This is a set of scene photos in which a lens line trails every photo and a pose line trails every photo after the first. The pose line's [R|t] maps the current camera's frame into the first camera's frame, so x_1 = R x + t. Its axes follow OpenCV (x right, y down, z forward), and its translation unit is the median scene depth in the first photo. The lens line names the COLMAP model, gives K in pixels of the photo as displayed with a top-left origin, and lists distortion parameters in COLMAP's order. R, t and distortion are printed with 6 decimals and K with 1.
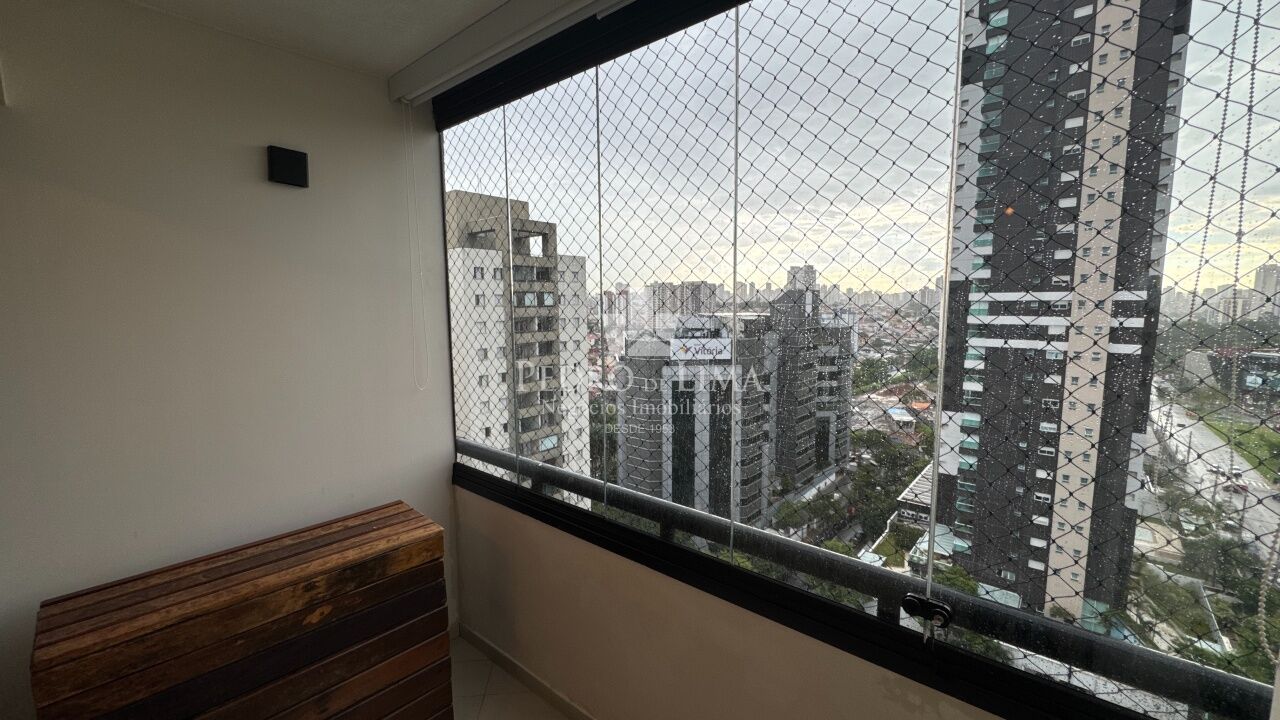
lens RADIAL K [[507.0, 0, 636.2], [0, 507.0, 357.0], [0, 0, 1]] dist [-0.006933, -0.000089]
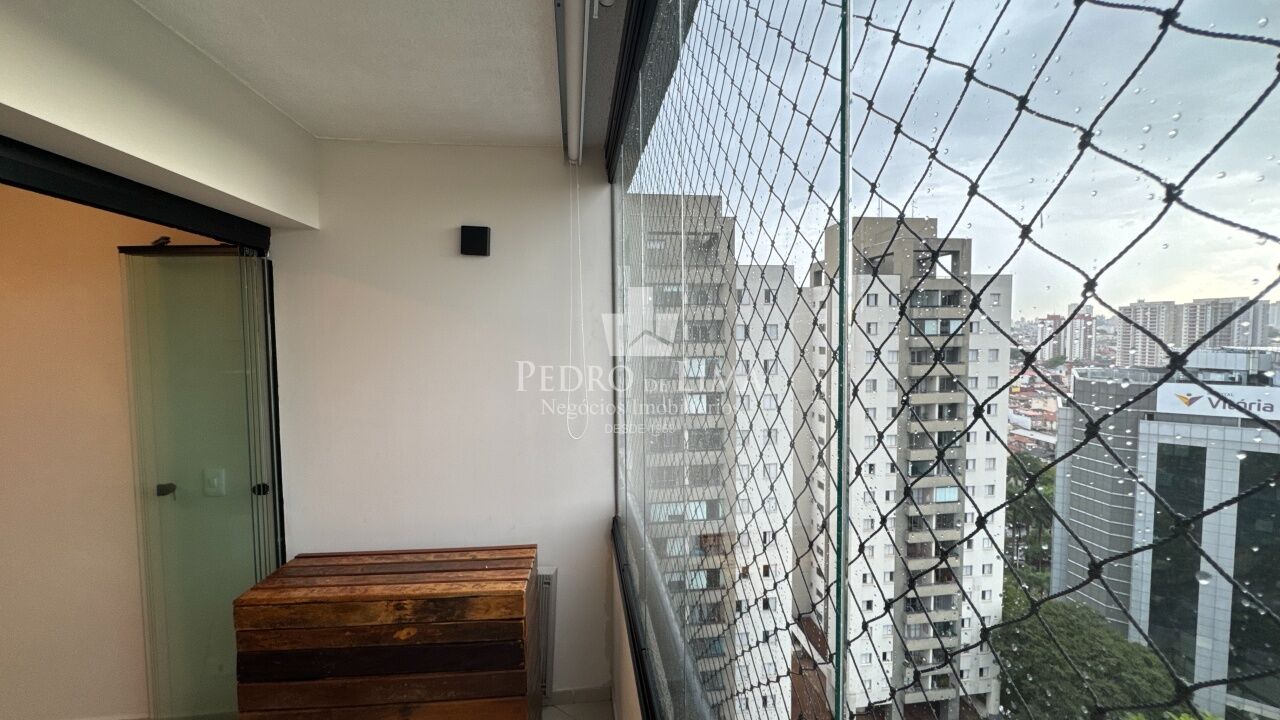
lens RADIAL K [[507.0, 0, 640.3], [0, 507.0, 361.0], [0, 0, 1]] dist [-0.006933, -0.000089]
pose [[0.739874, 0.039503, -0.671584, 0.418580], [-0.070653, 0.997317, -0.019175, -0.098304], [0.669025, 0.061637, 0.740680, 0.391741]]
